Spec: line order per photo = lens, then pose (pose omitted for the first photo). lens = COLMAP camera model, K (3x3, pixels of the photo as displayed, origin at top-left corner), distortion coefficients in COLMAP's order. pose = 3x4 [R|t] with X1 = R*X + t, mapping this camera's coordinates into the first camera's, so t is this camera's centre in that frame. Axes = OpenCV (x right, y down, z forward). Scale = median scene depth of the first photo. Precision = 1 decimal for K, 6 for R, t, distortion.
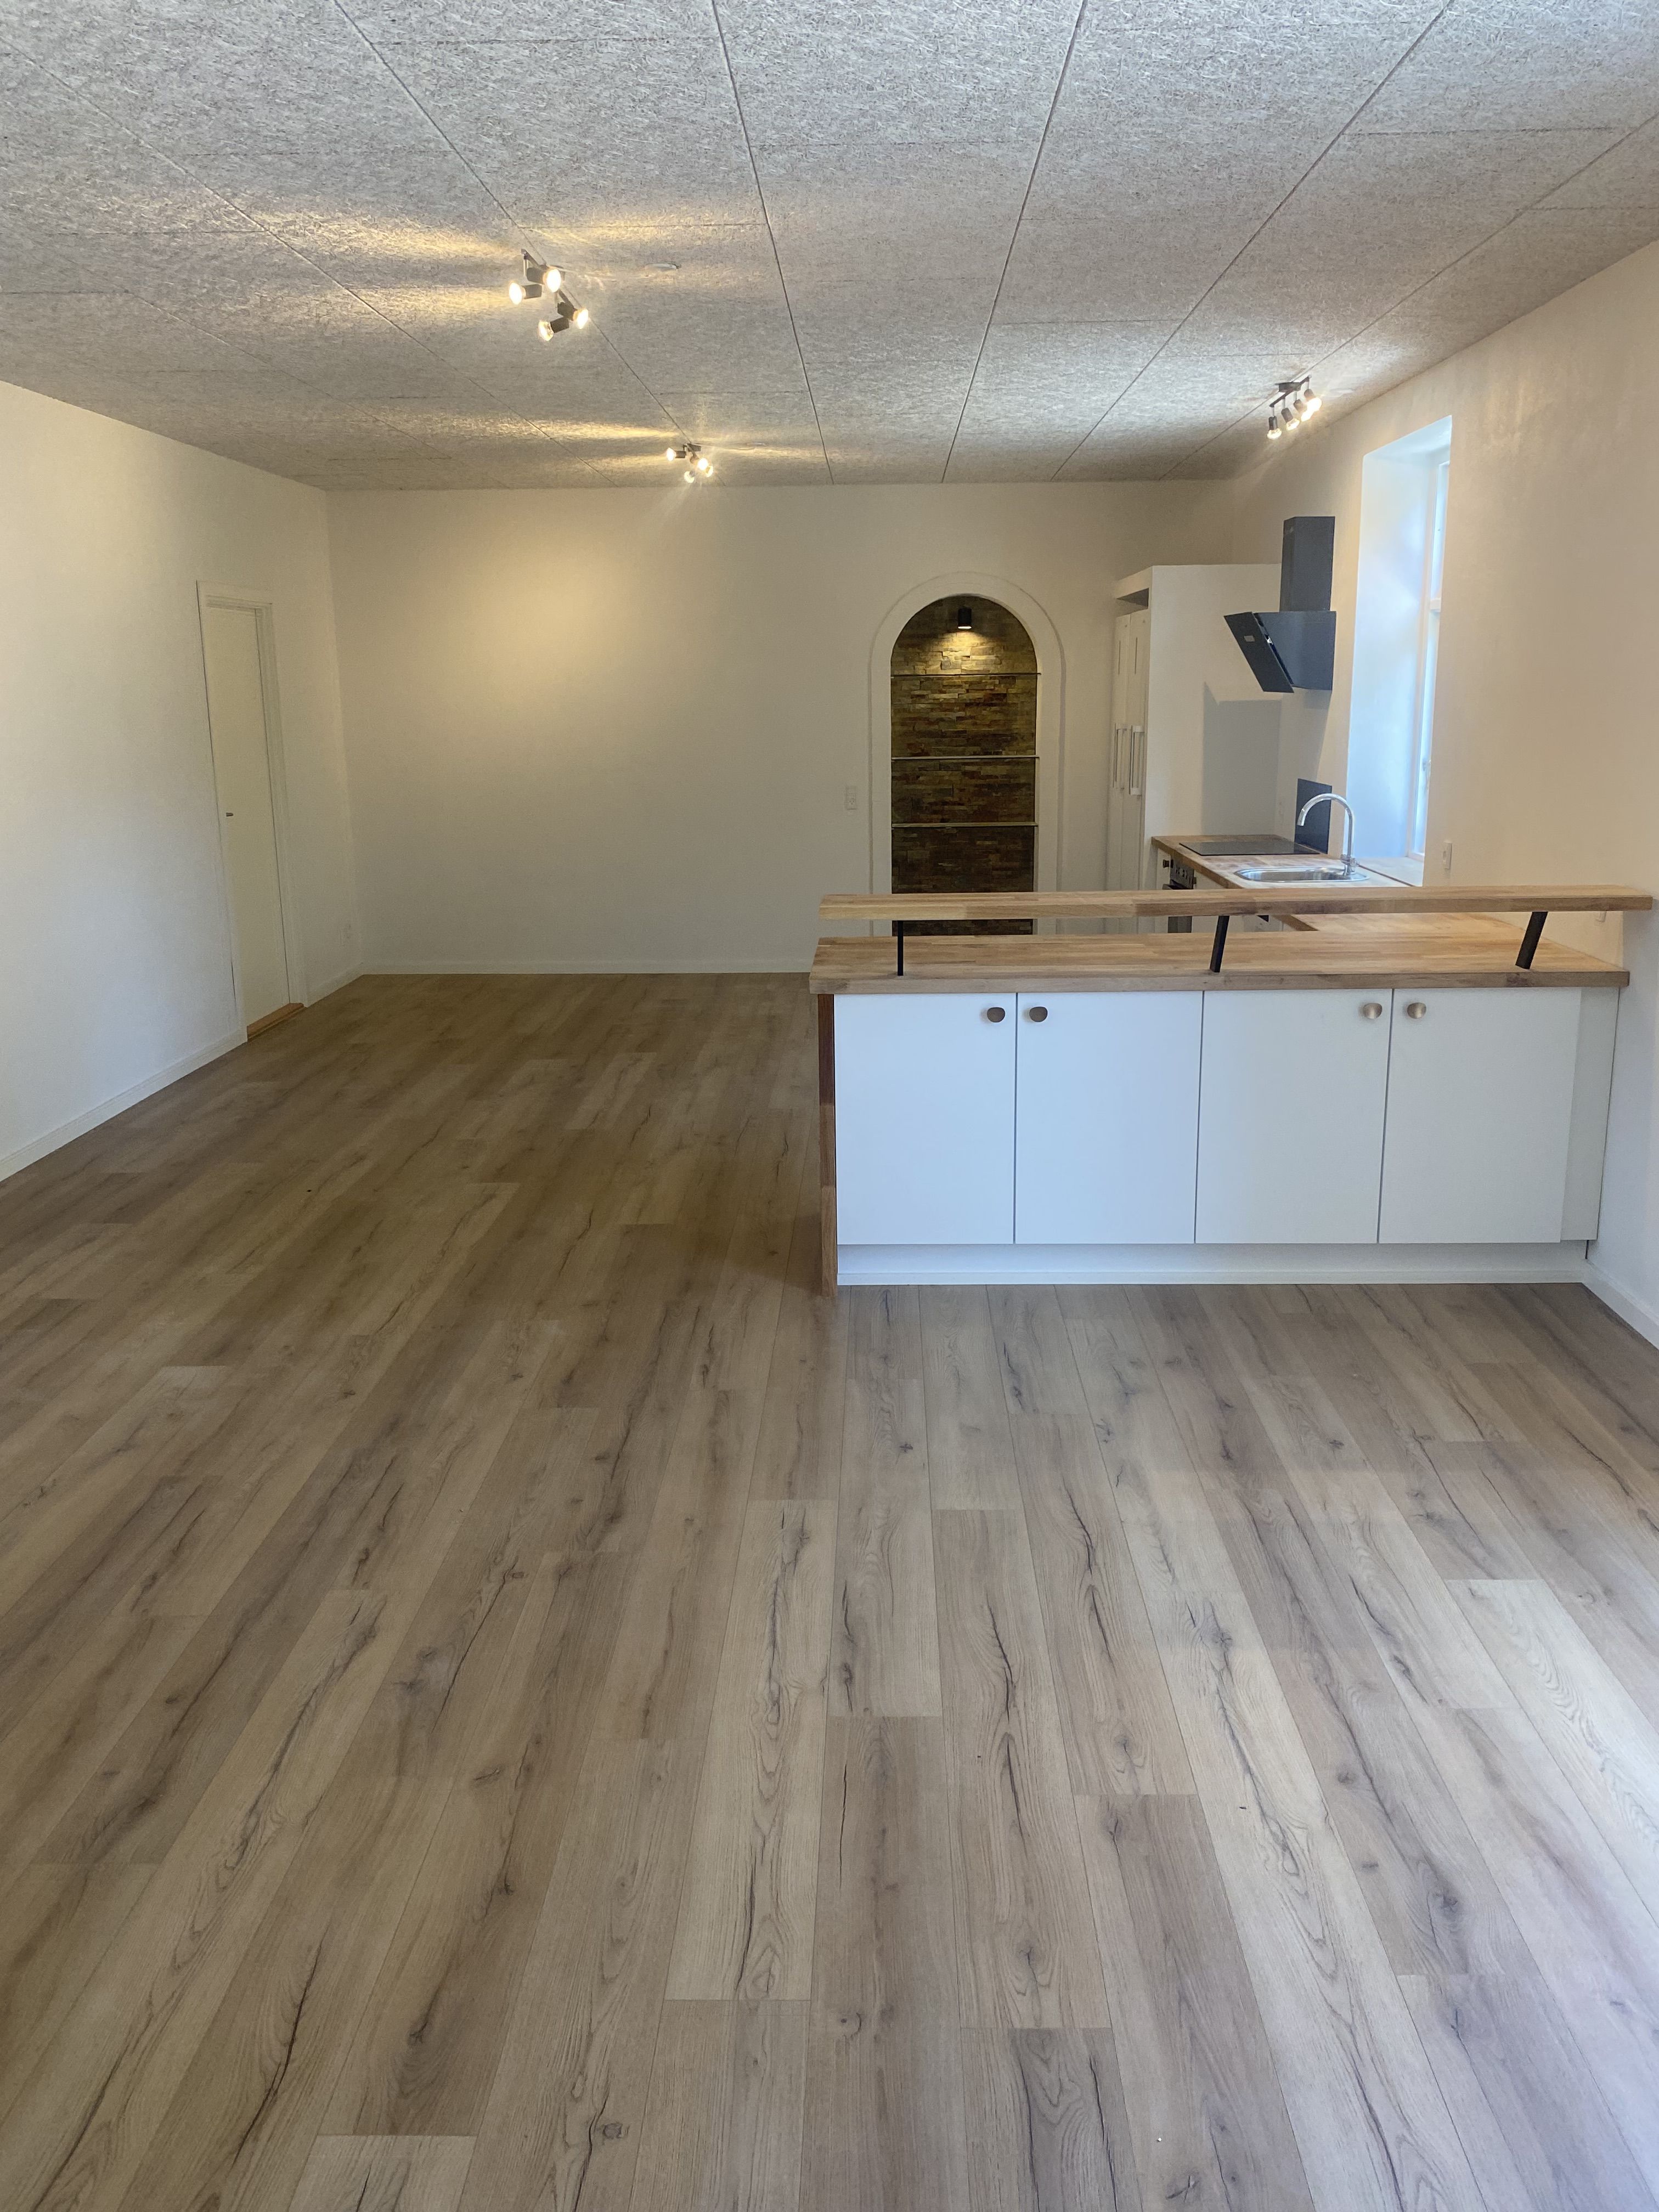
lens RADIAL K [[1672.9, 0, 843.0], [0, 1672.9, 1150.6], [0, 0, 1]] dist [0.036123, -0.072580]
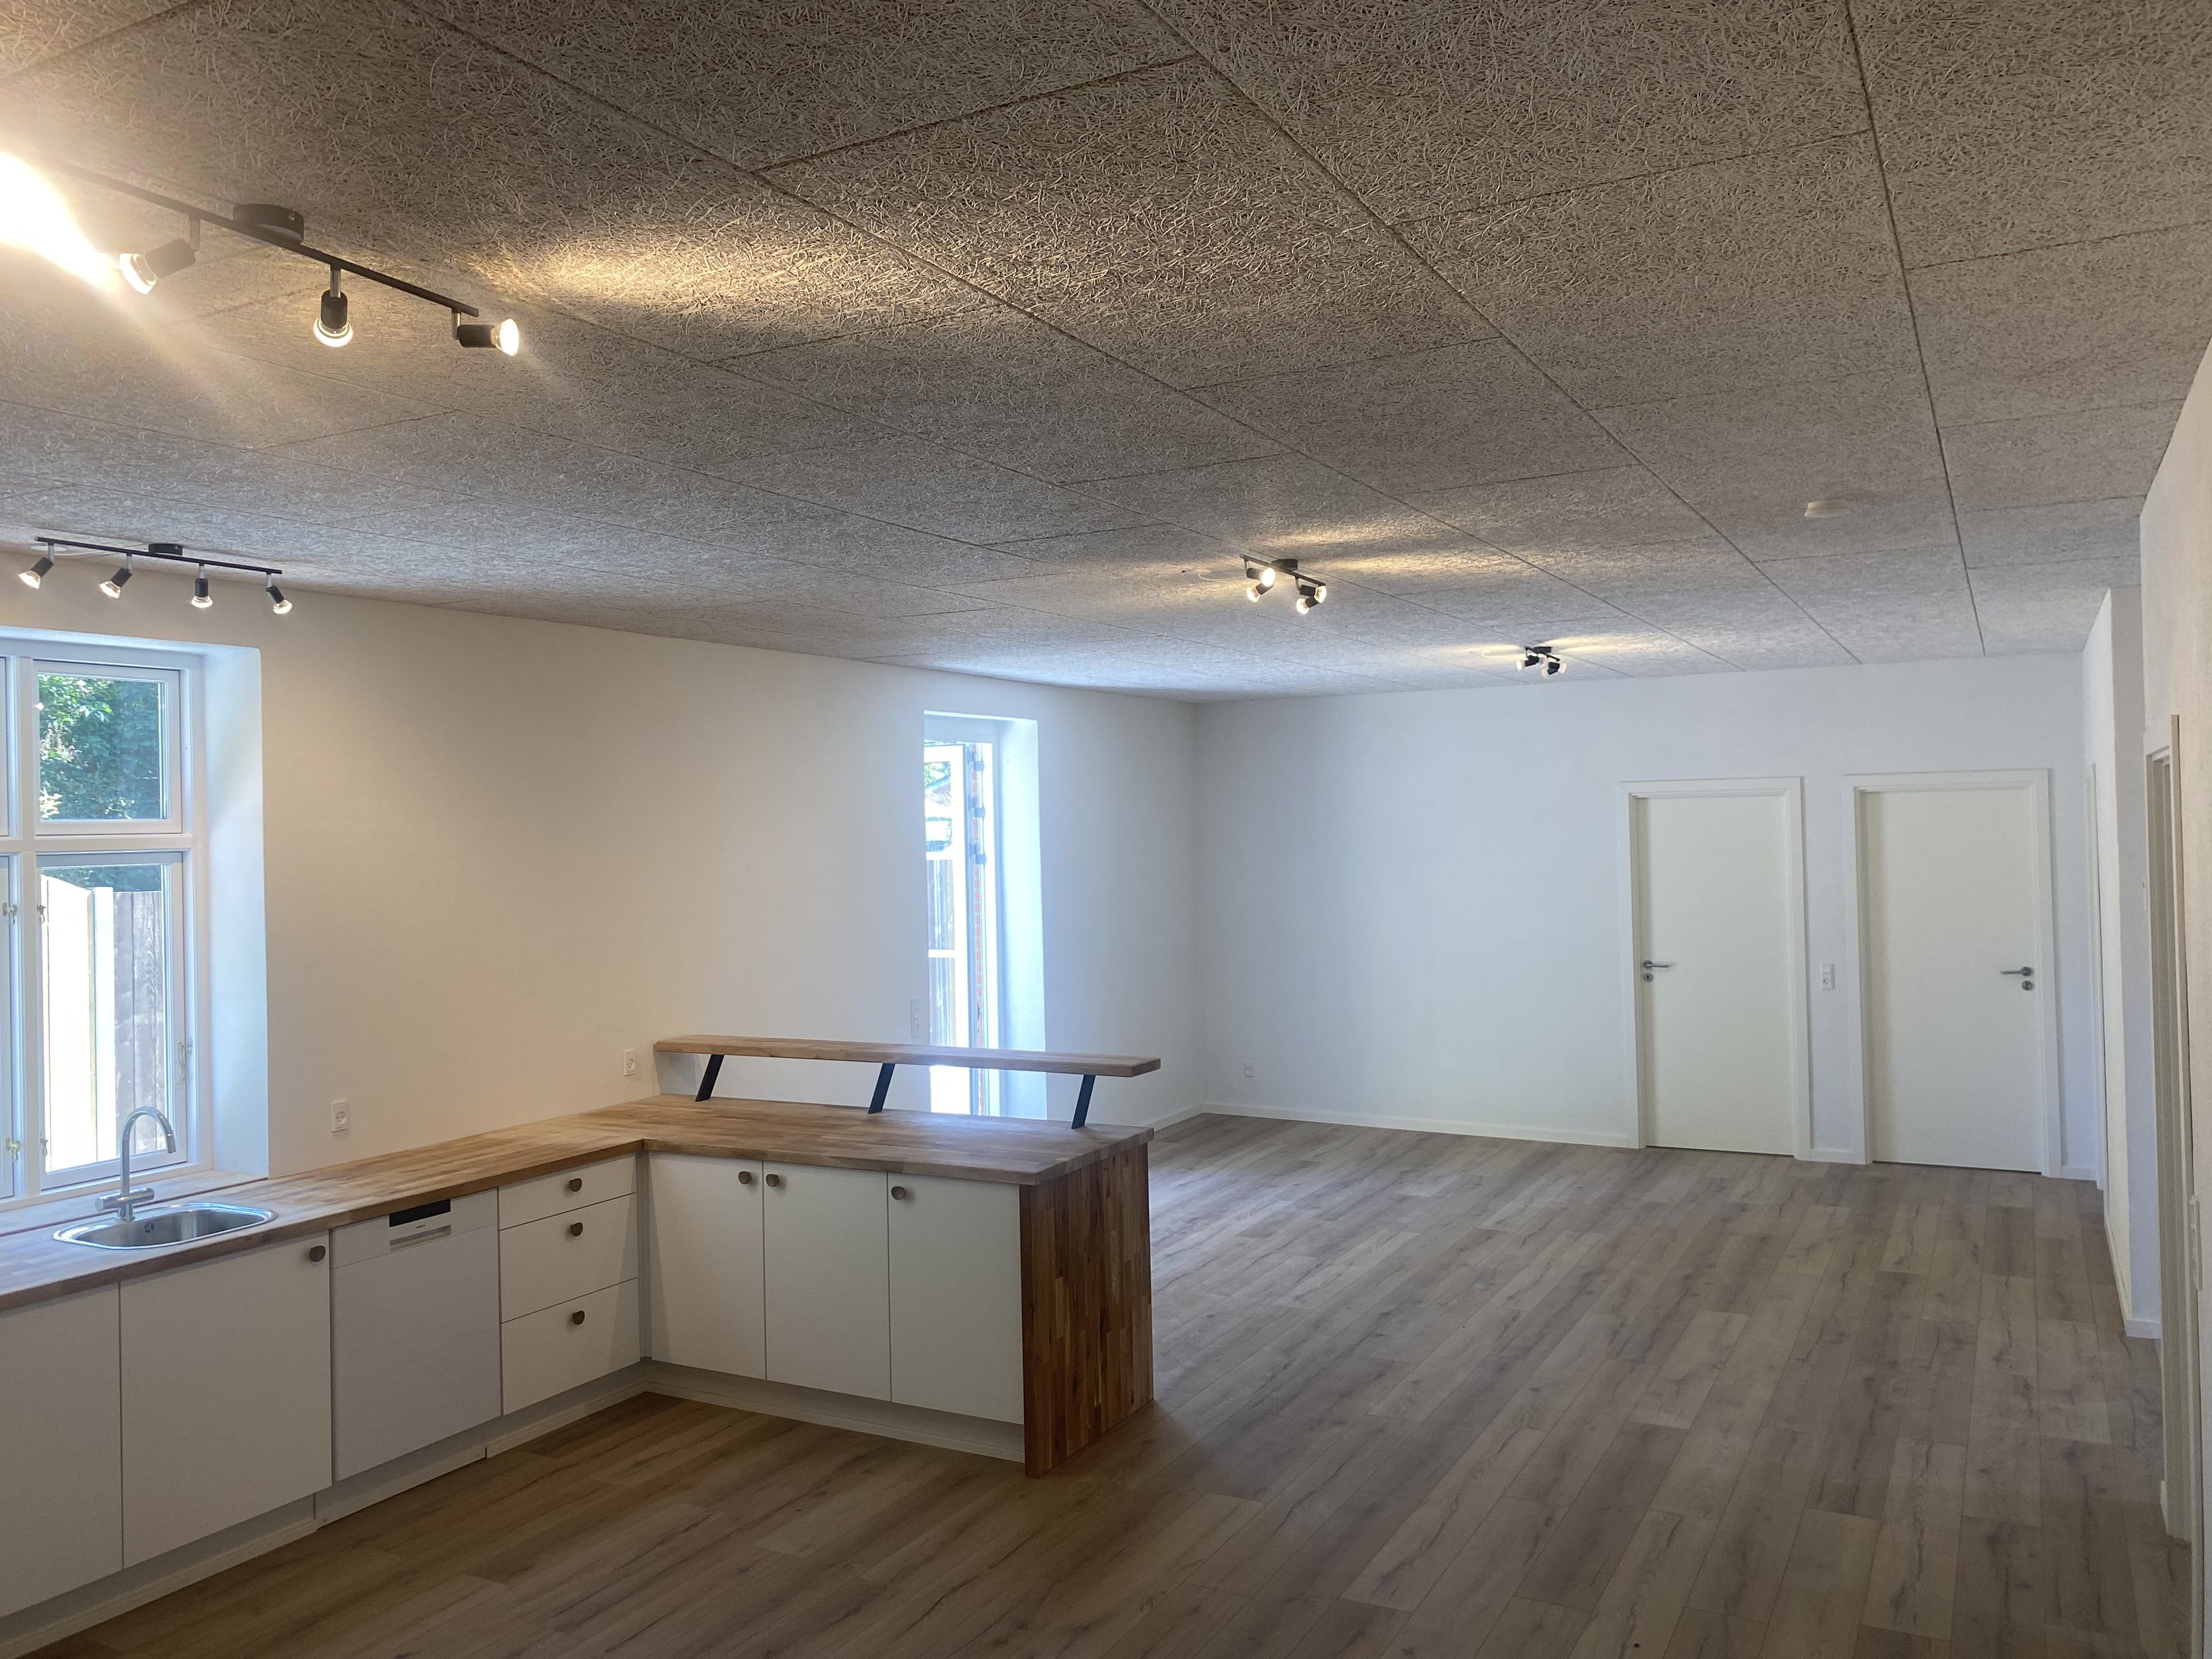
lens RADIAL K [[1694.7, 0, 1098.2], [0, 1694.7, 790.5], [0, 0, 1]] dist [0.031391, -0.036240]
pose [[-0.890364, 0.039001, 0.453575, -0.564622], [0.152690, 0.964196, 0.216821, -0.623524], [-0.428879, 0.262306, -0.864441, 2.008265]]
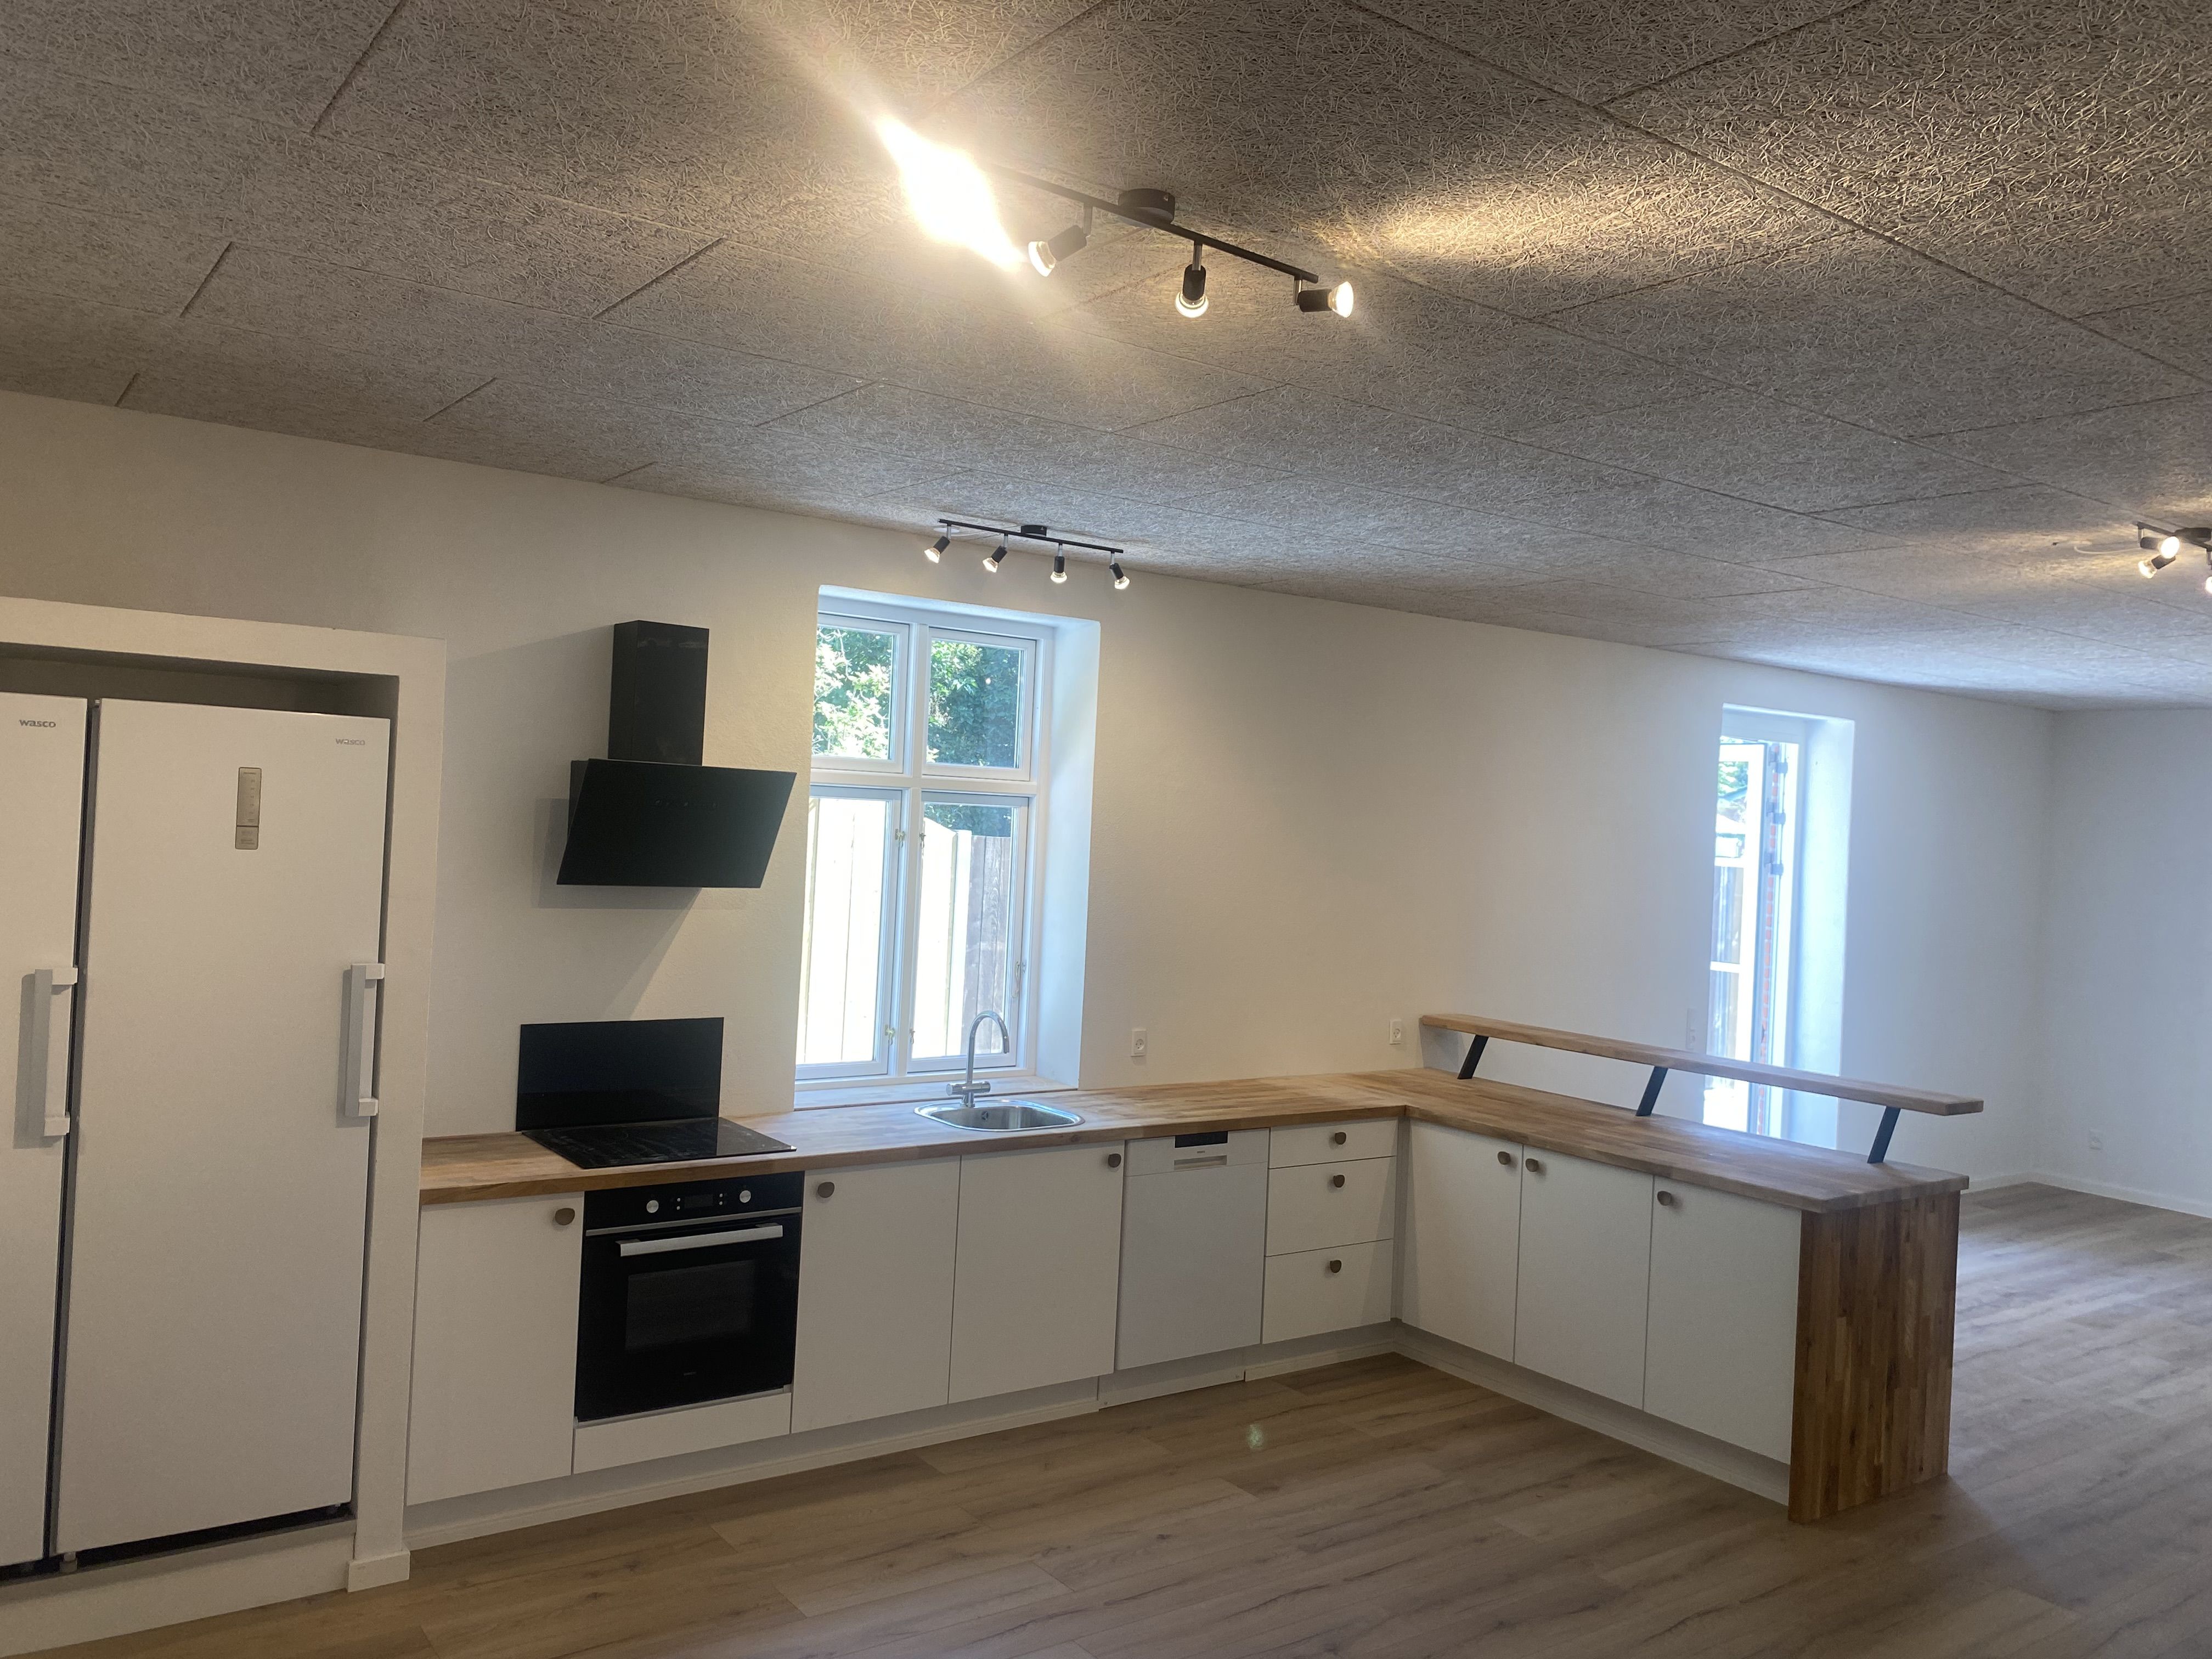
lens RADIAL K [[1694.7, 0, 1098.2], [0, 1694.7, 790.5], [0, 0, 1]] dist [0.031391, -0.036240]
pose [[-0.605437, -0.012535, 0.795794, -0.564299], [0.169699, 0.974850, 0.144462, -0.607745], [-0.777591, 0.222508, -0.588083, 2.020842]]
